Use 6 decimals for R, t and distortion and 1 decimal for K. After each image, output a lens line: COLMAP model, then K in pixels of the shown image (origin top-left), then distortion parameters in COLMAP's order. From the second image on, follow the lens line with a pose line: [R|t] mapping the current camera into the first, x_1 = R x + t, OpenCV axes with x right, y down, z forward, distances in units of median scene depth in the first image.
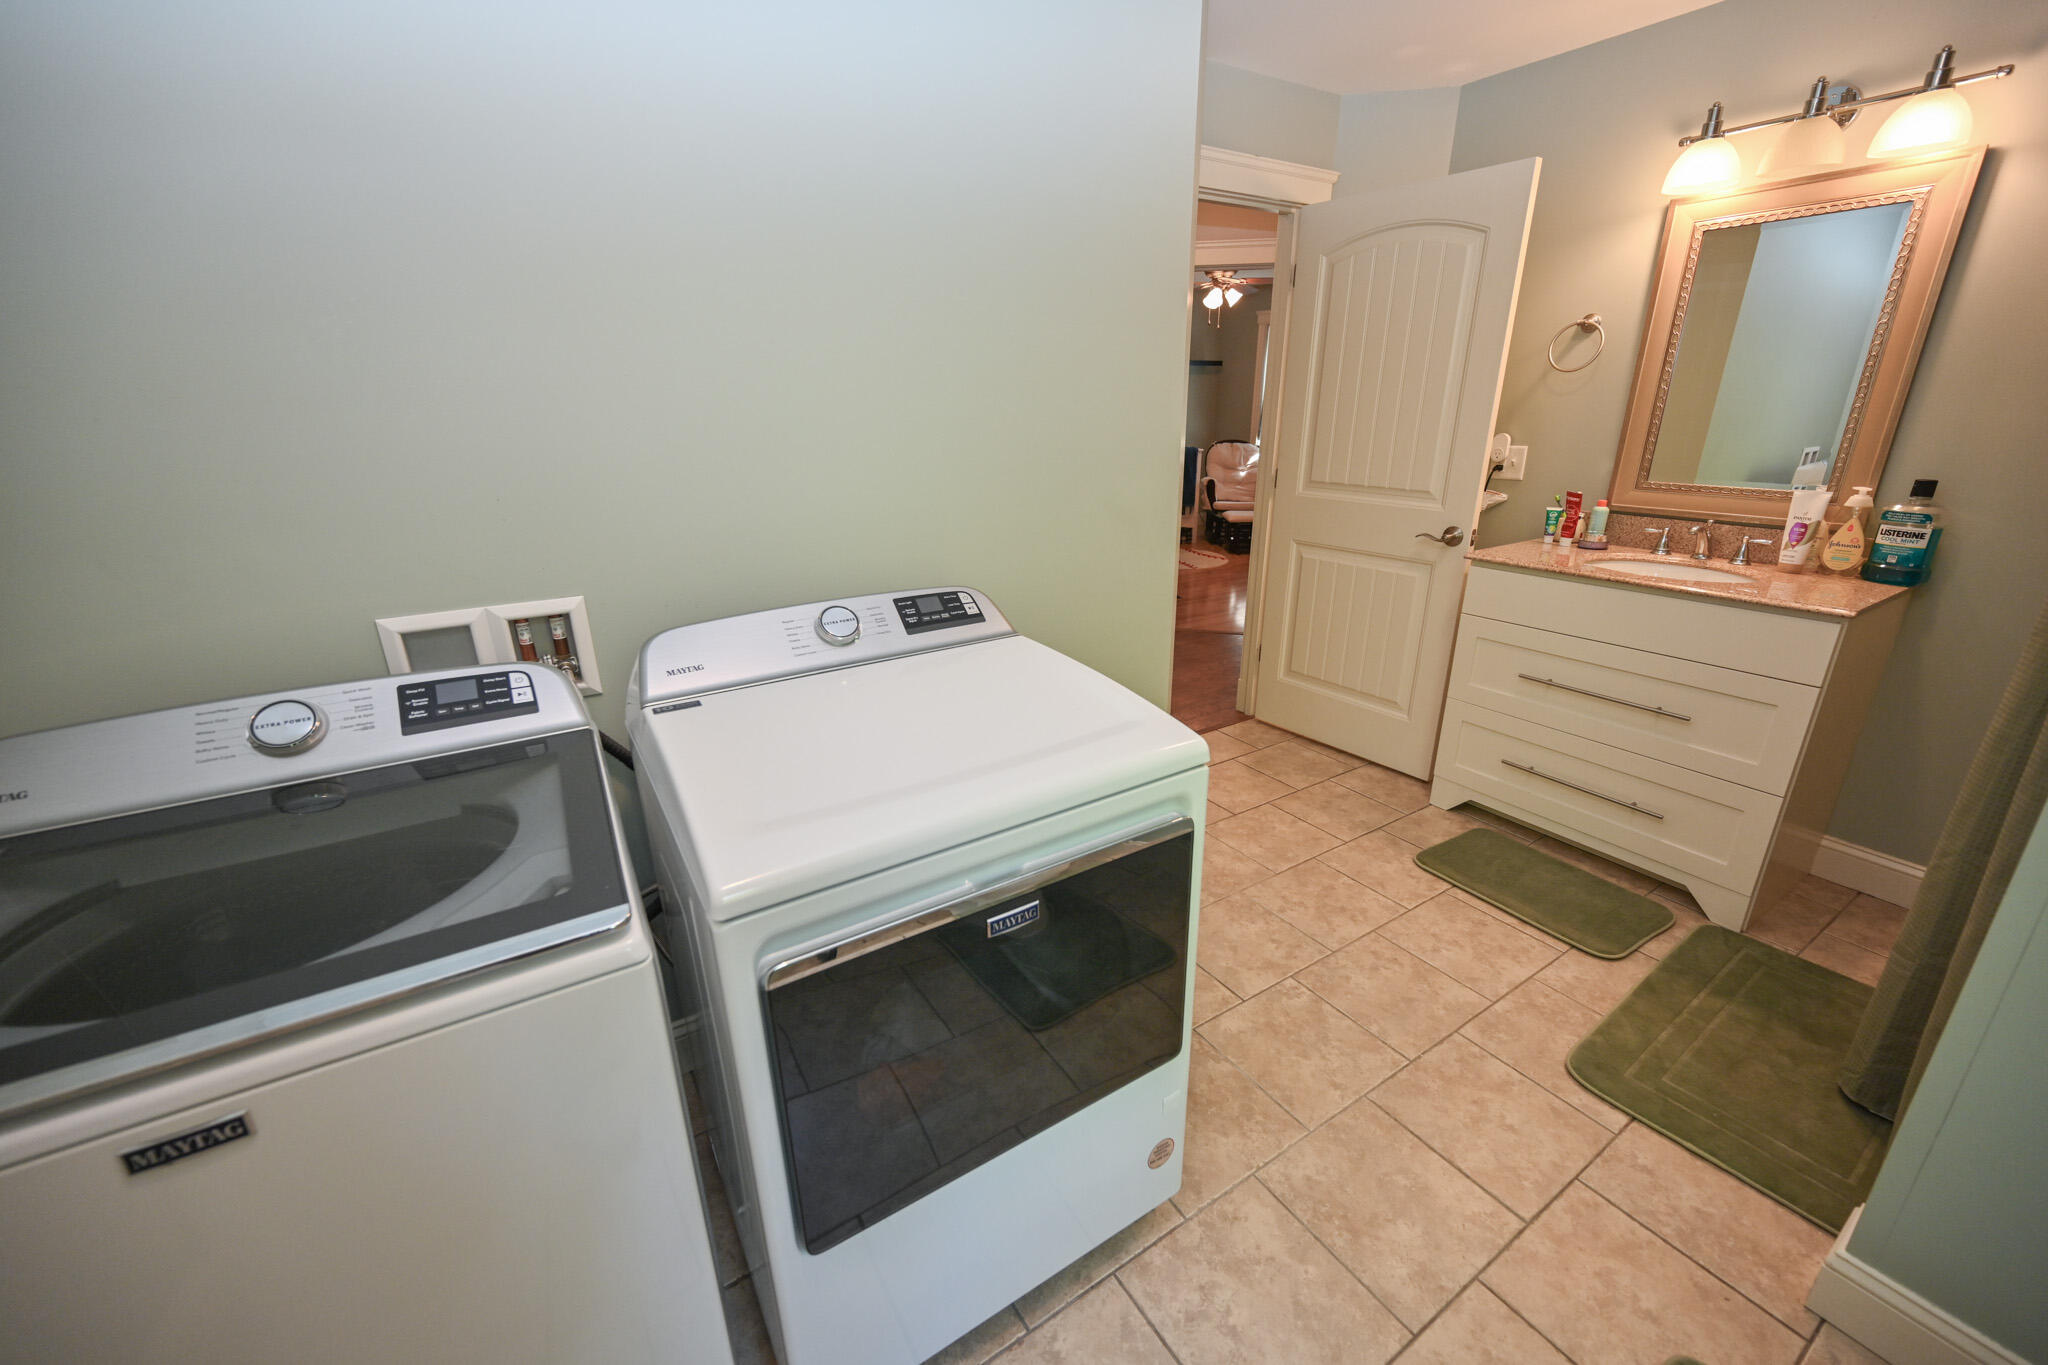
lens RADIAL K [[803.1, 0, 1036.5], [0, 803.1, 671.9], [0, 0, 1]] dist [-0.001524, -0.000061]
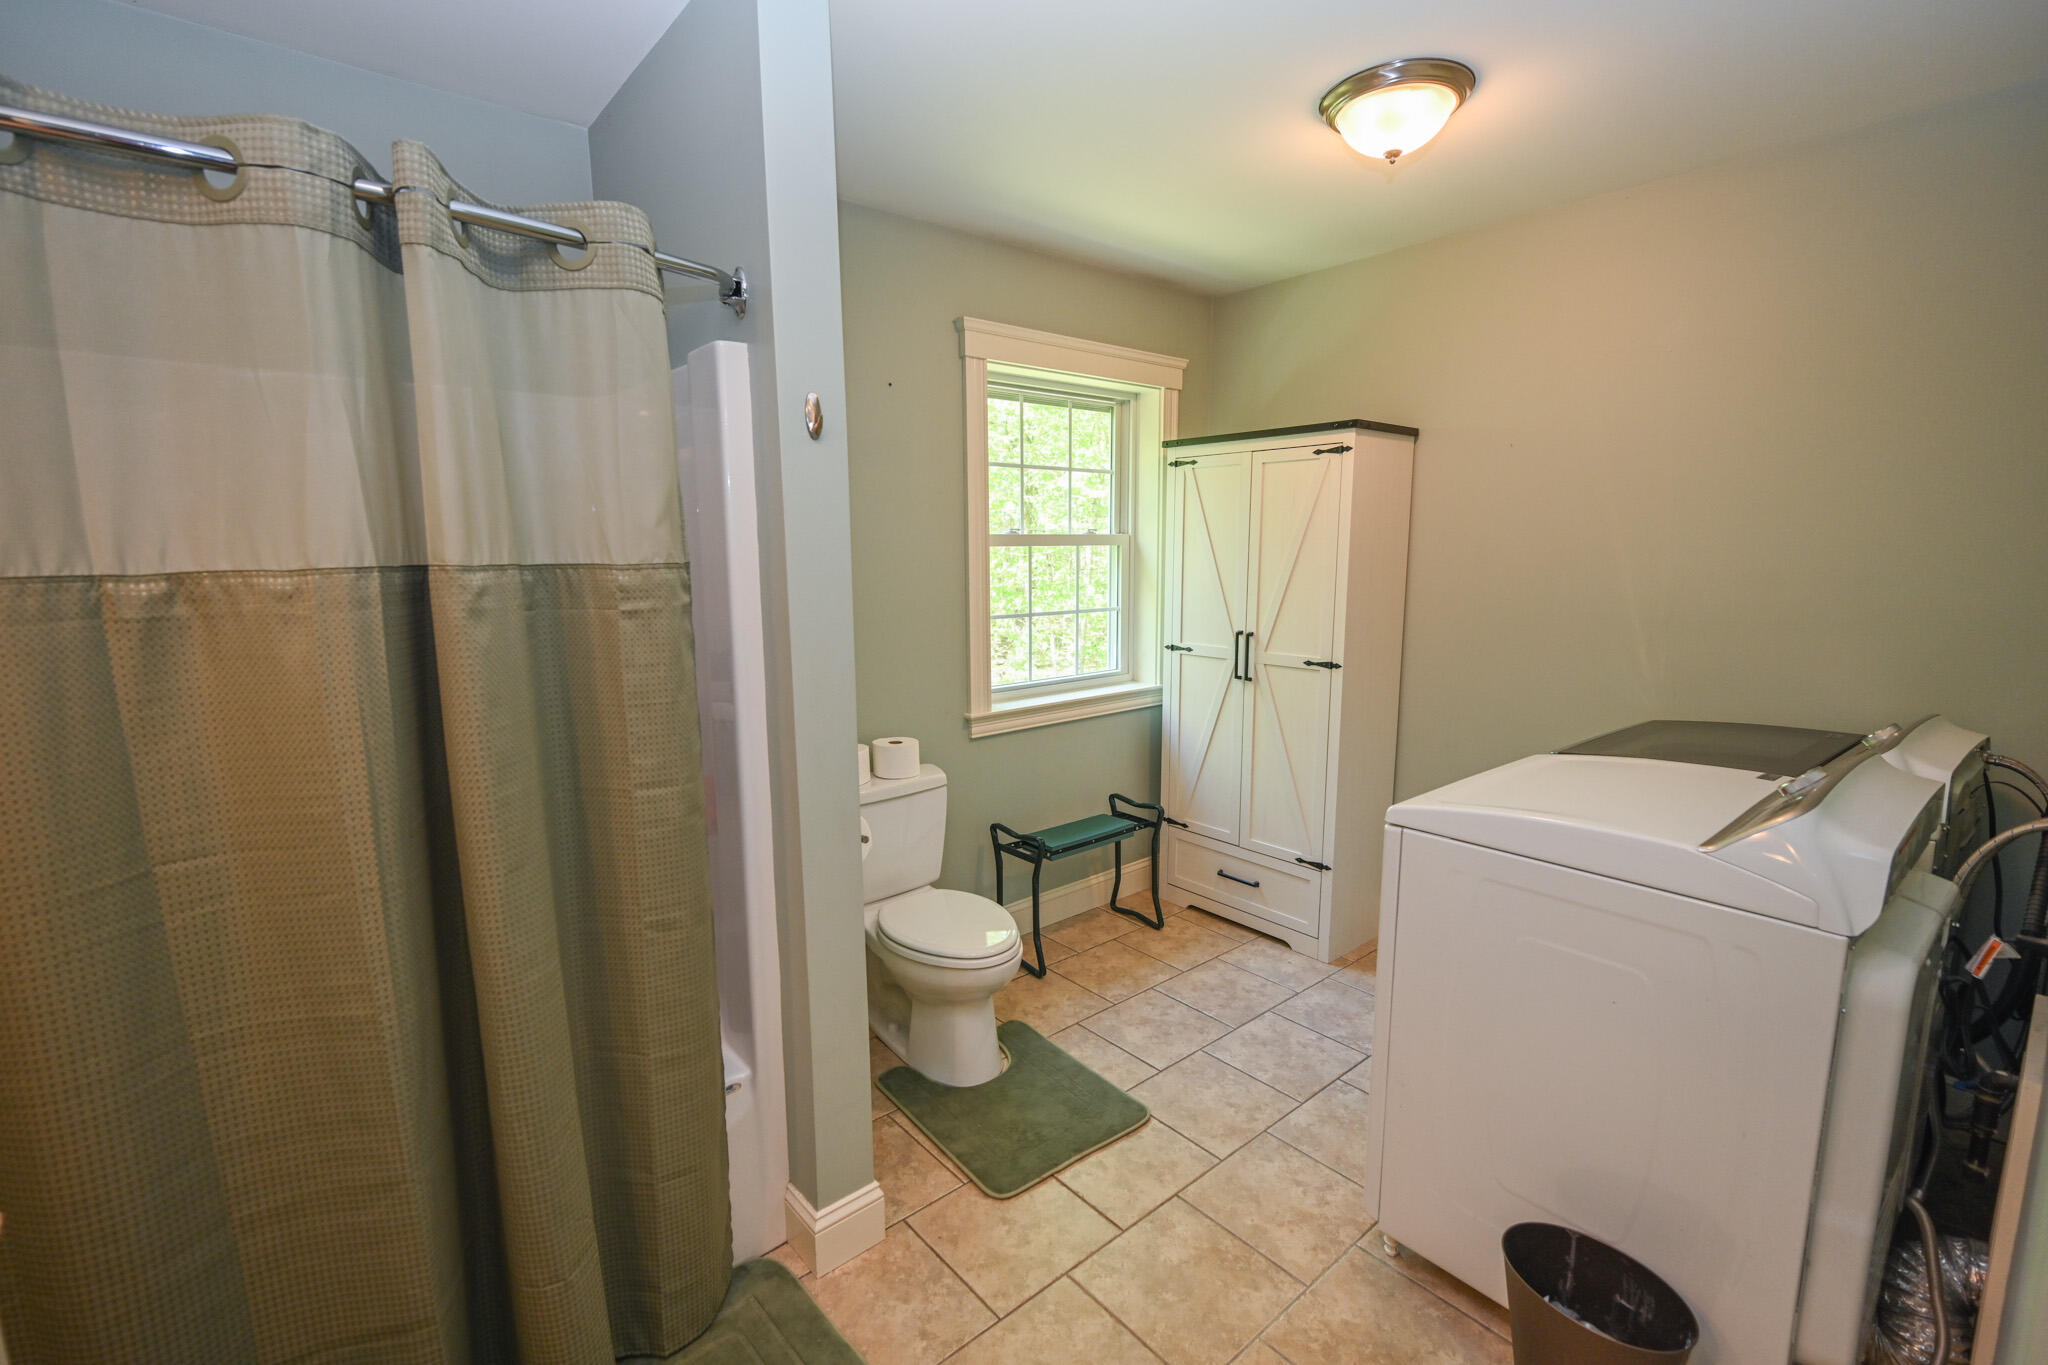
lens RADIAL K [[915.0, 0, 1029.2], [0, 915.0, 682.3], [0, 0, 1]] dist [-0.000167, -0.000025]
pose [[-0.990524, 0.046599, -0.129191, 0.787716], [-0.019182, 0.884513, 0.466120, -0.638482], [0.135992, 0.464182, -0.875238, 1.723435]]
